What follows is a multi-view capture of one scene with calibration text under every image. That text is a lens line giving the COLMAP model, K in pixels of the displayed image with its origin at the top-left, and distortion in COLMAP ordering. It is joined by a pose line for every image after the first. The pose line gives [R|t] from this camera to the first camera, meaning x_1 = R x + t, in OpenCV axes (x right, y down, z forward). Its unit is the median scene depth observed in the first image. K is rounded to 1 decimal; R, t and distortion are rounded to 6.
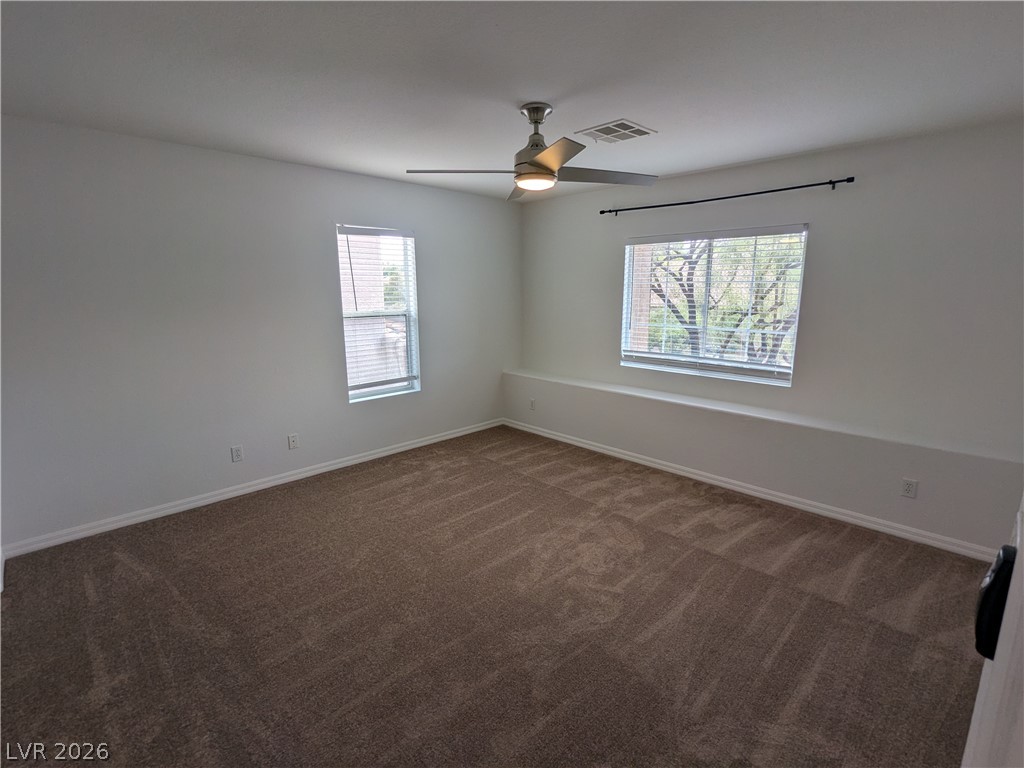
lens RADIAL K [[485.6, 0, 512.5], [0, 485.6, 385.0], [0, 0, 1]] dist [-0.008860, 0.005846]
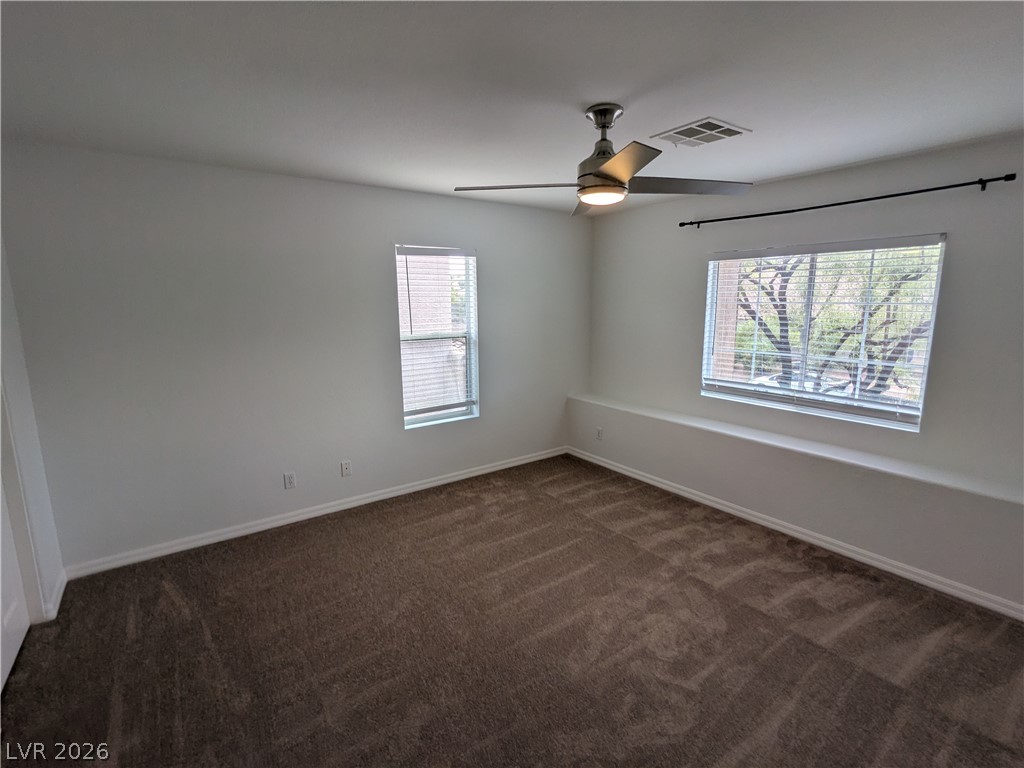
lens RADIAL K [[485.6, 0, 512.5], [0, 485.6, 385.0], [0, 0, 1]] dist [-0.008860, 0.005846]
pose [[0.988548, 0.022430, -0.149230, 0.019229], [-0.025500, 0.999500, -0.018690, -0.045045], [0.148736, 0.022282, 0.988626, 0.095805]]
